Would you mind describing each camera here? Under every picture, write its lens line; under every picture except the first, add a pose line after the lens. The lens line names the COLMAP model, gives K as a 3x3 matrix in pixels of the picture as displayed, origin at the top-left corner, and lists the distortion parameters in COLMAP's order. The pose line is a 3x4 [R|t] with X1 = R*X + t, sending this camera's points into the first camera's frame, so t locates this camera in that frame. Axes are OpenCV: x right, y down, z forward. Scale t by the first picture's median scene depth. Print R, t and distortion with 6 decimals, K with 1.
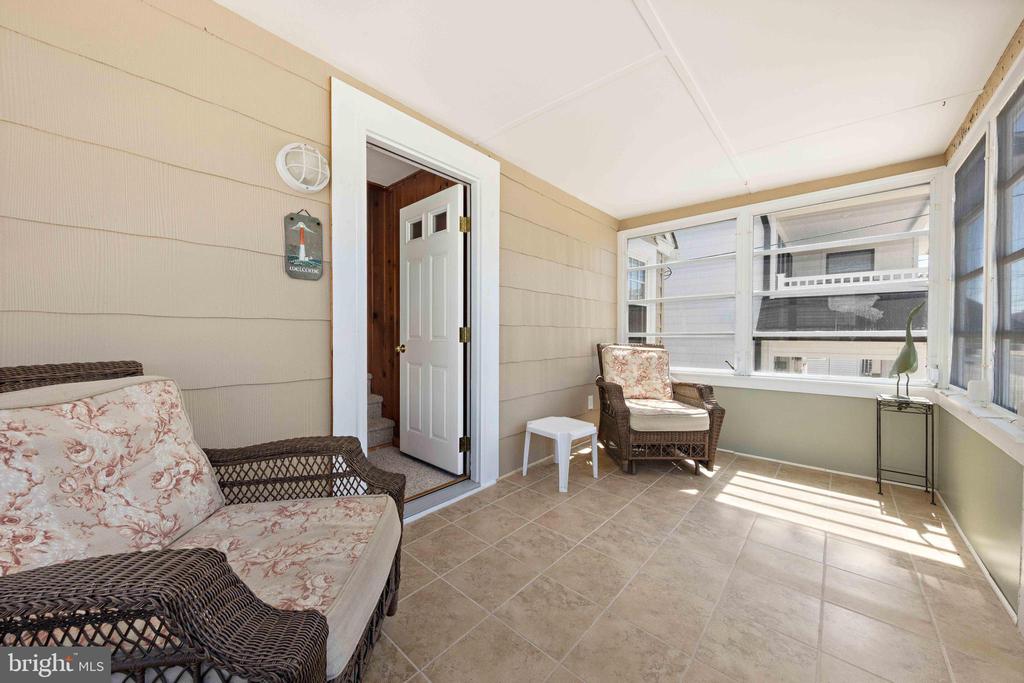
lens RADIAL K [[374.6, 0, 505.6], [0, 374.6, 340.4], [0, 0, 1]] dist [0.002872, -0.000535]
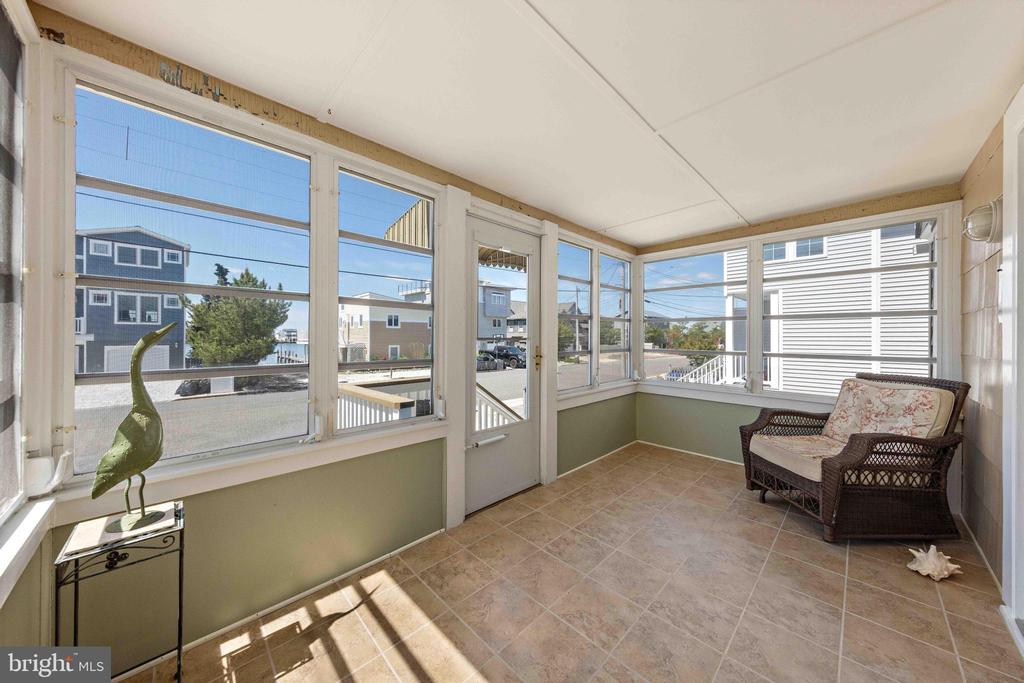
lens RADIAL K [[348.1, 0, 518.5], [0, 348.1, 336.2], [0, 0, 1]] dist [0.005778, 0.000058]
pose [[-0.998651, -0.008165, 0.051269, 0.724246], [-0.007385, 0.999855, 0.015373, -0.122502], [-0.051387, 0.014973, -0.998567, 1.930104]]
